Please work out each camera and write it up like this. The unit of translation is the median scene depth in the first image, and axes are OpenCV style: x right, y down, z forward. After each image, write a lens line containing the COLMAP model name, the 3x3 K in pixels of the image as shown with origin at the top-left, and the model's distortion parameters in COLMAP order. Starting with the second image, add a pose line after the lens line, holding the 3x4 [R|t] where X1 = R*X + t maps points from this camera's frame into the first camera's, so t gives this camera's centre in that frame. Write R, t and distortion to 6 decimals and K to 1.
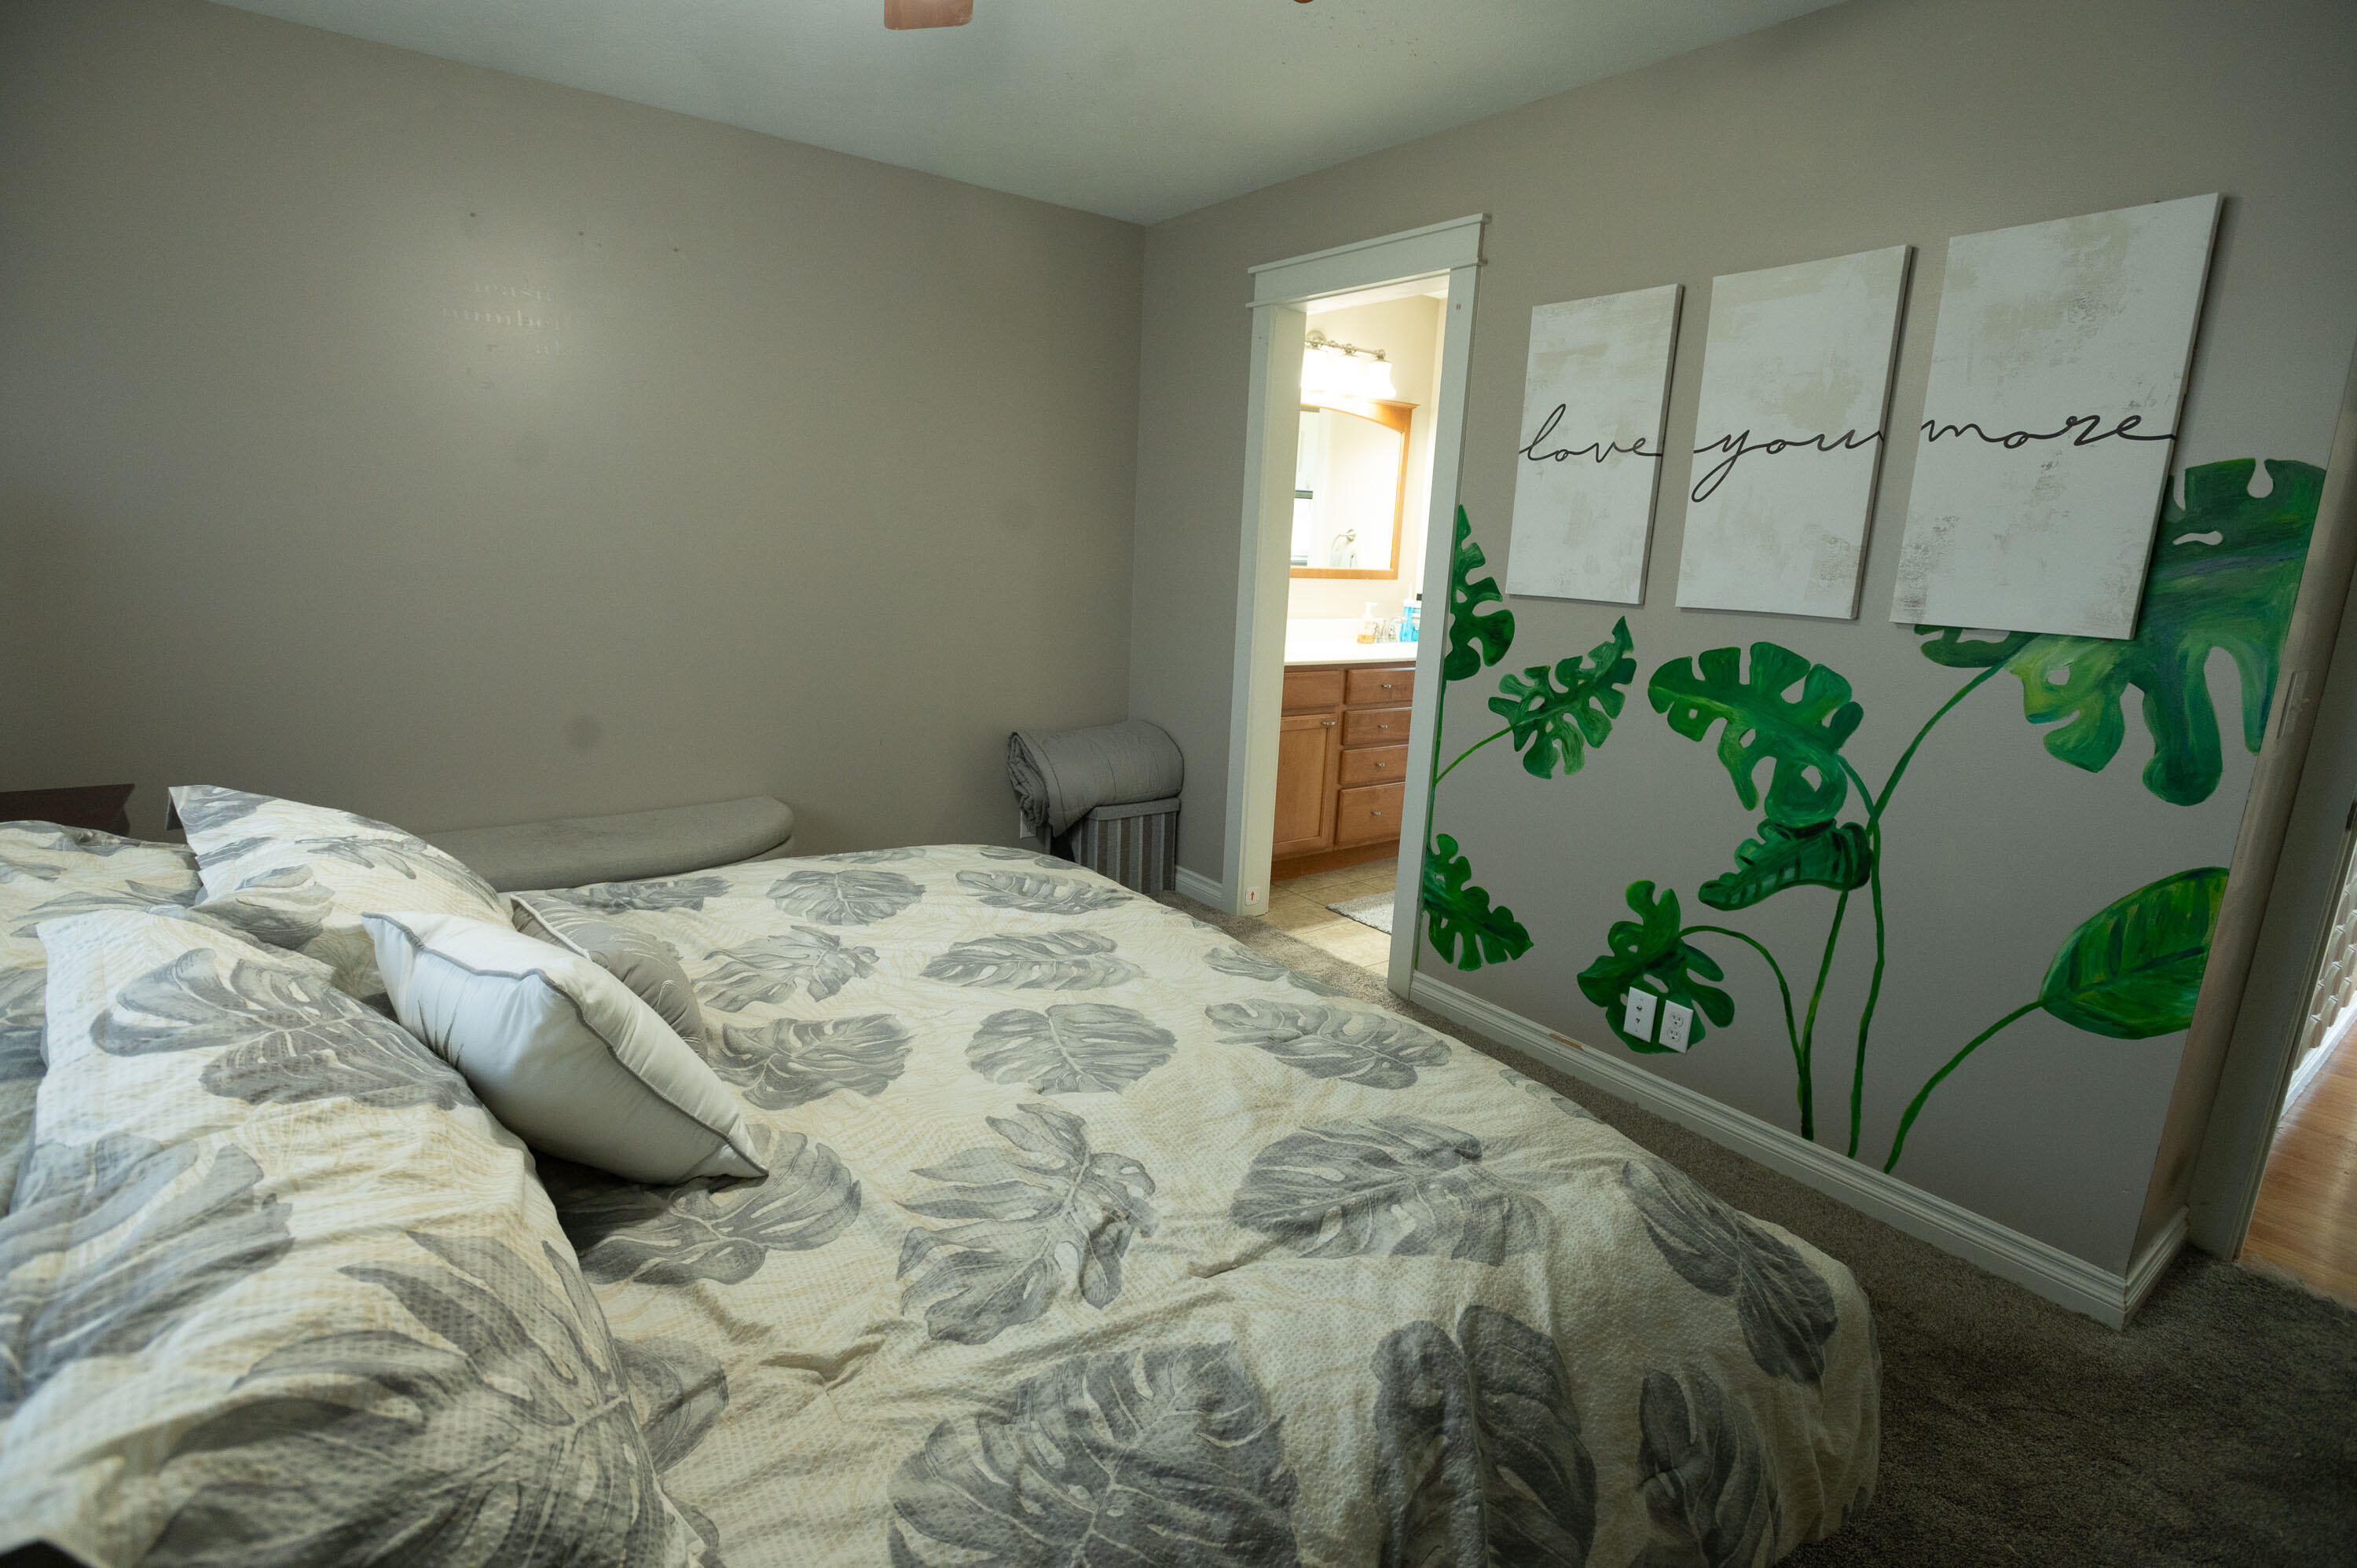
lens RADIAL K [[1126.0, 0, 1177.8], [0, 1126.0, 780.3], [0, 0, 1]] dist [0.000326, 0.000005]
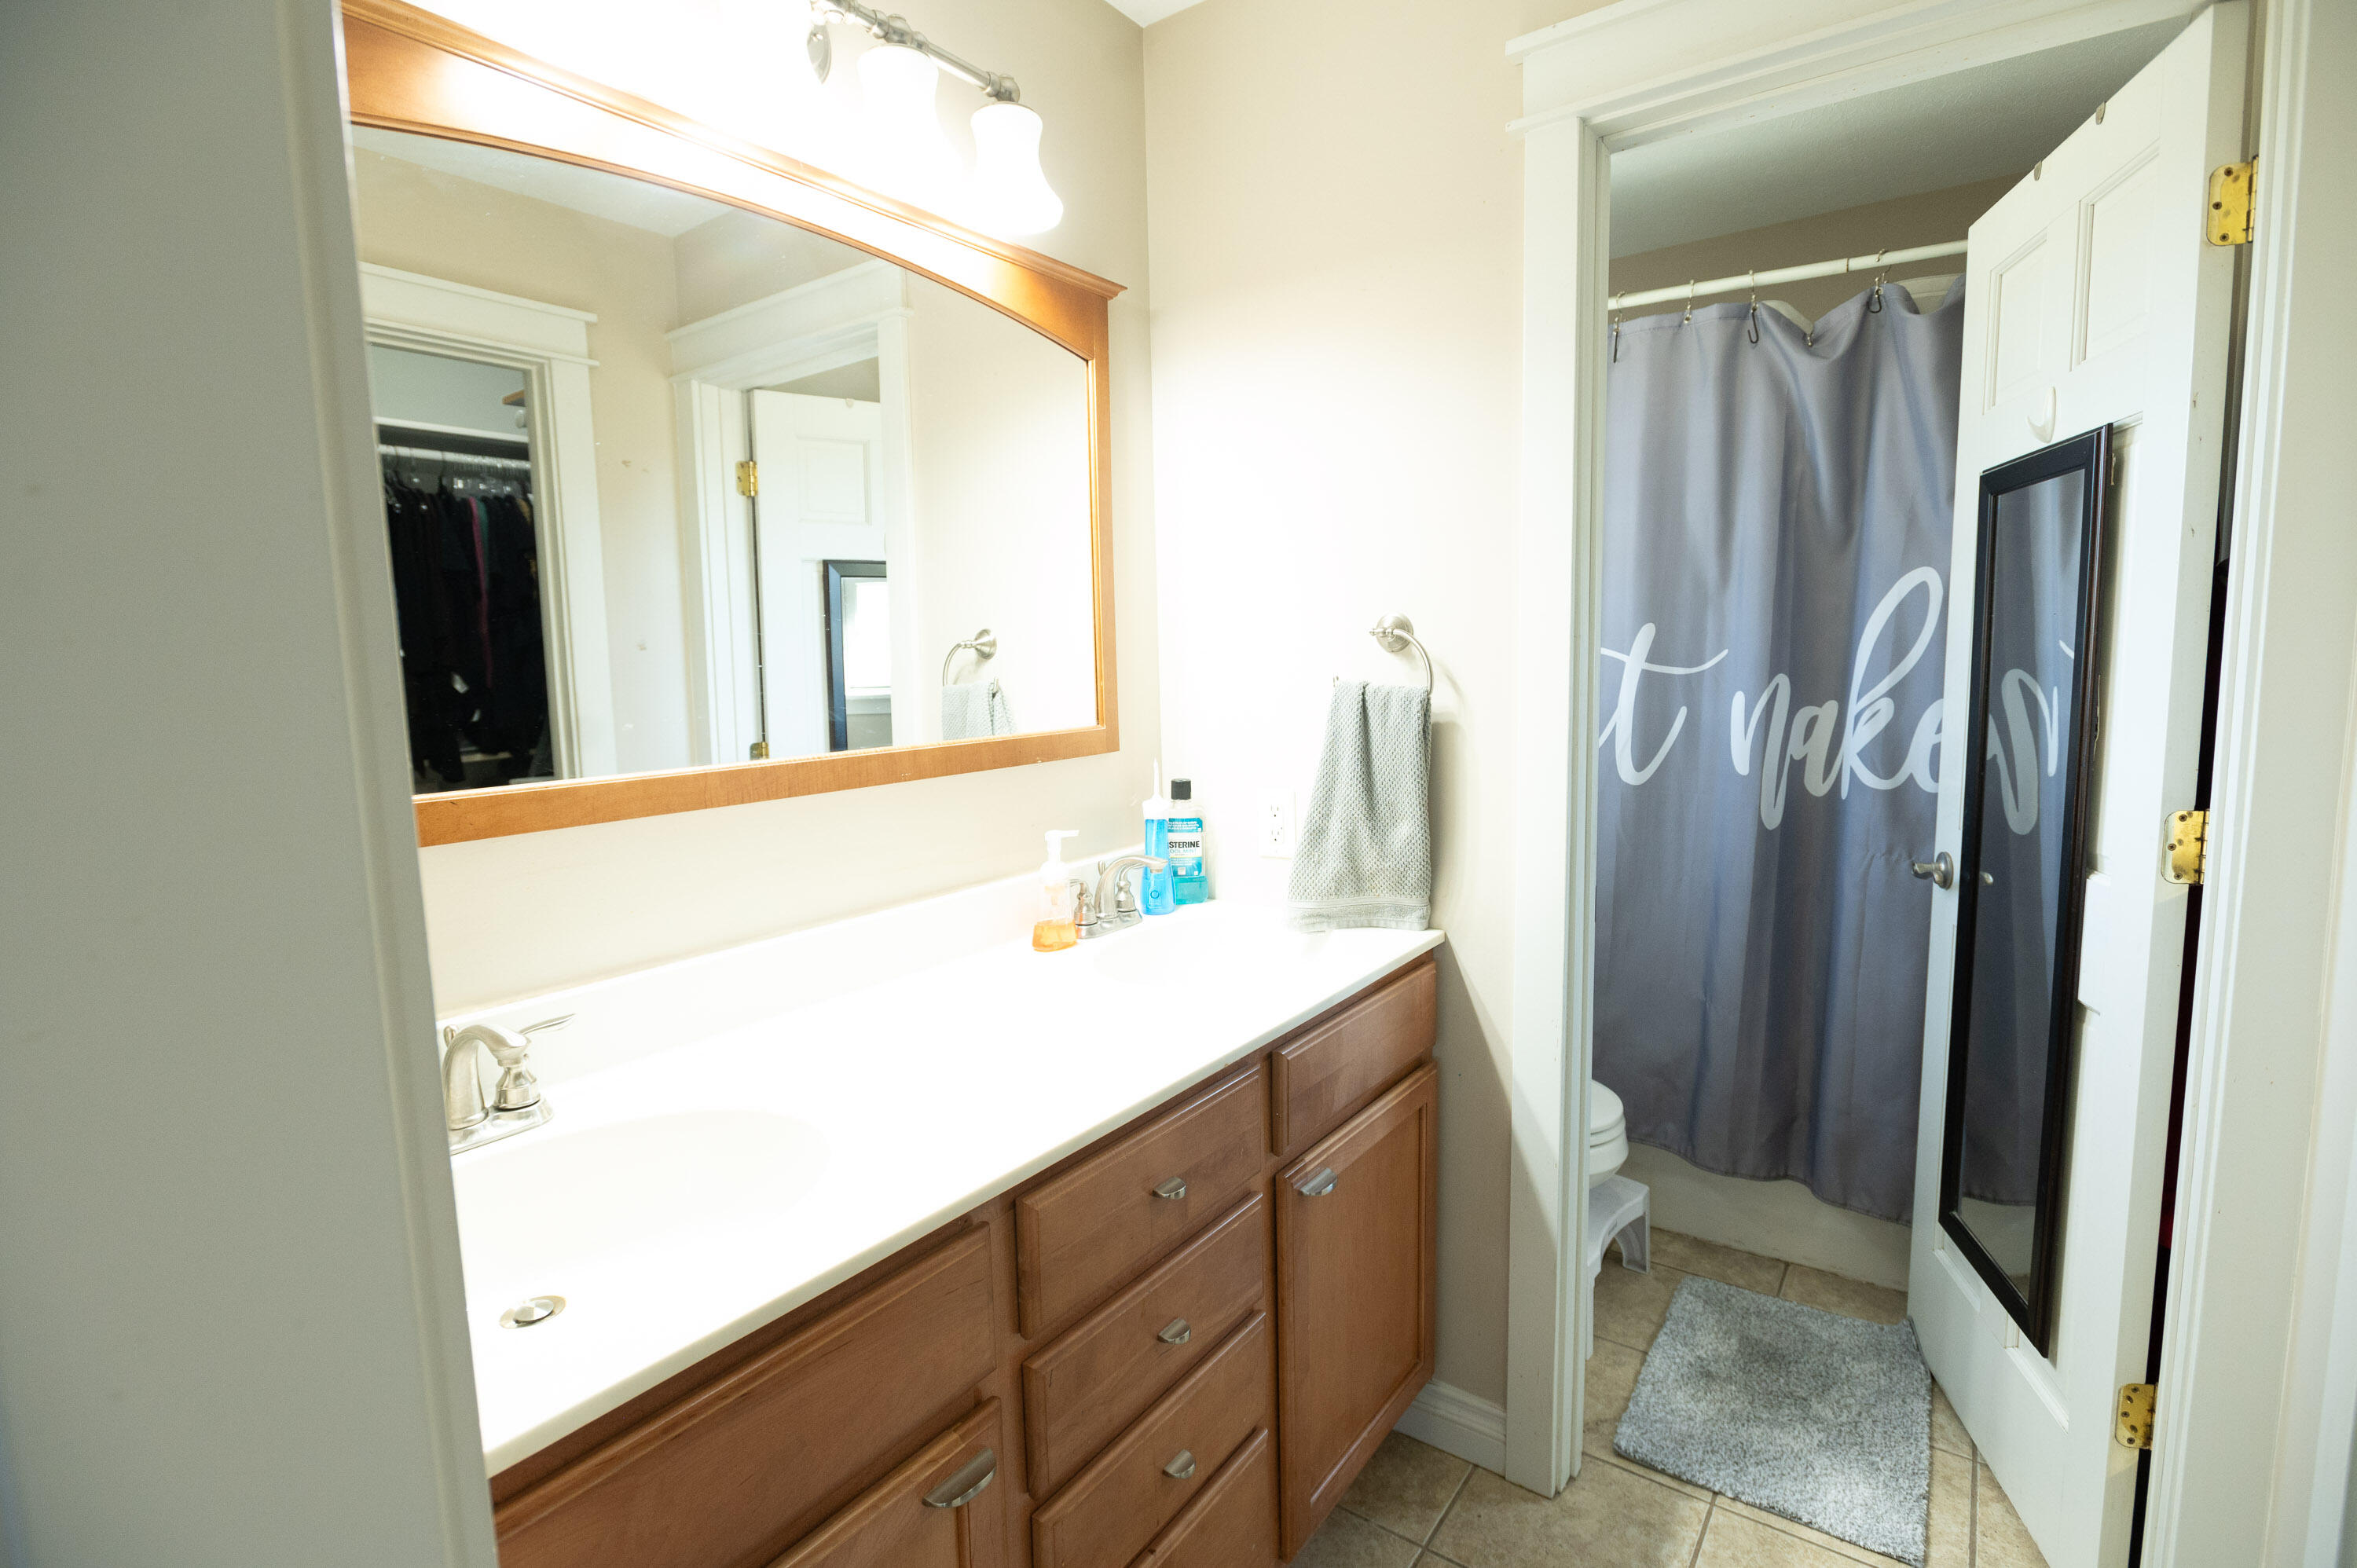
lens RADIAL K [[1126.0, 0, 1174.8], [0, 1126.0, 782.2], [0, 0, 1]] dist [0.000326, 0.000005]
pose [[0.953278, -0.102333, 0.284234, 0.108425], [0.127987, 0.989074, -0.073151, -0.142616], [-0.273643, 0.106112, 0.955960, 0.657388]]
